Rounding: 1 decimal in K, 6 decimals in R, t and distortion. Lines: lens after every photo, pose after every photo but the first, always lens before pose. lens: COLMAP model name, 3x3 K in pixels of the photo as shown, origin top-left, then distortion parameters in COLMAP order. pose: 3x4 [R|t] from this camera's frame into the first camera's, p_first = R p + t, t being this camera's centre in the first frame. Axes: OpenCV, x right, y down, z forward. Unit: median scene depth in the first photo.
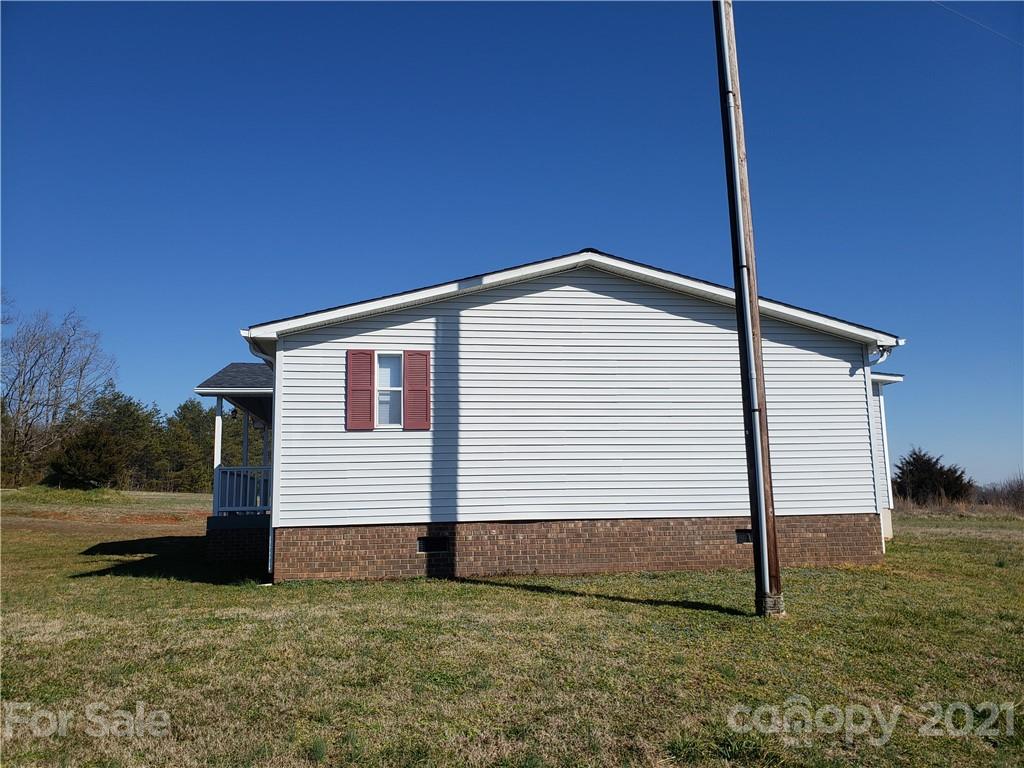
lens RADIAL K [[791.1, 0, 511.4], [0, 791.1, 376.1], [0, 0, 1]] dist [0.023588, -0.001737]
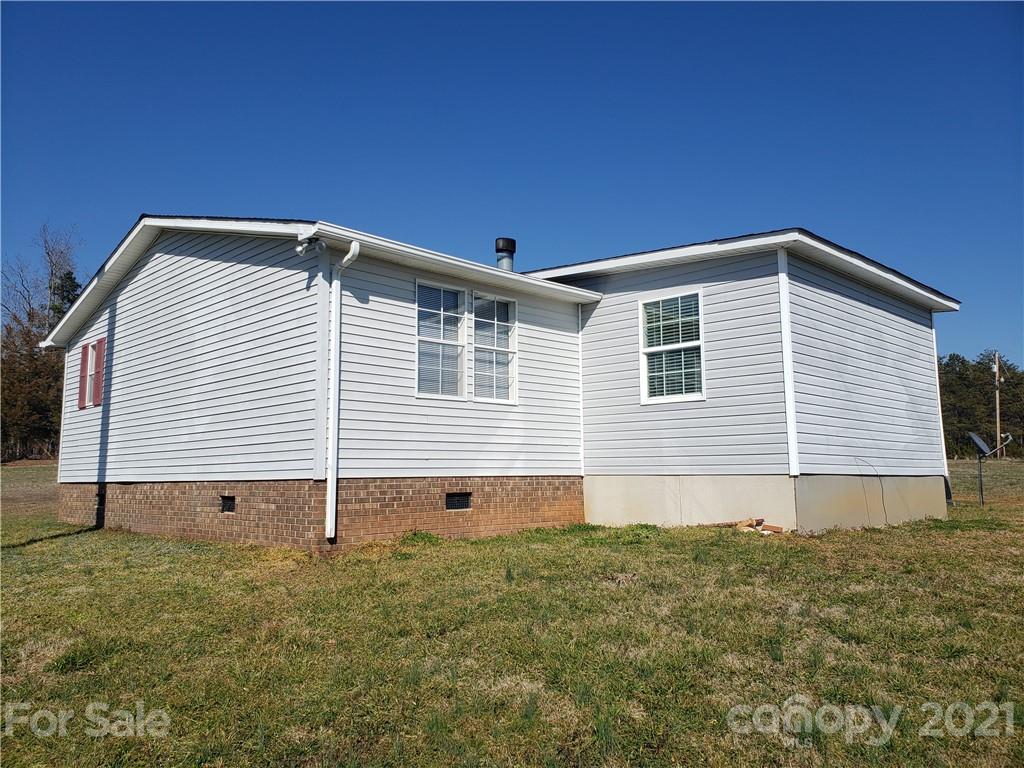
lens RADIAL K [[791.1, 0, 511.4], [0, 791.1, 376.1], [0, 0, 1]] dist [0.023588, -0.001737]
pose [[0.584109, -0.089787, -0.806694, 1.132274], [0.127808, 0.991639, -0.017829, 0.116539], [0.801550, -0.092688, 0.590701, 0.733362]]
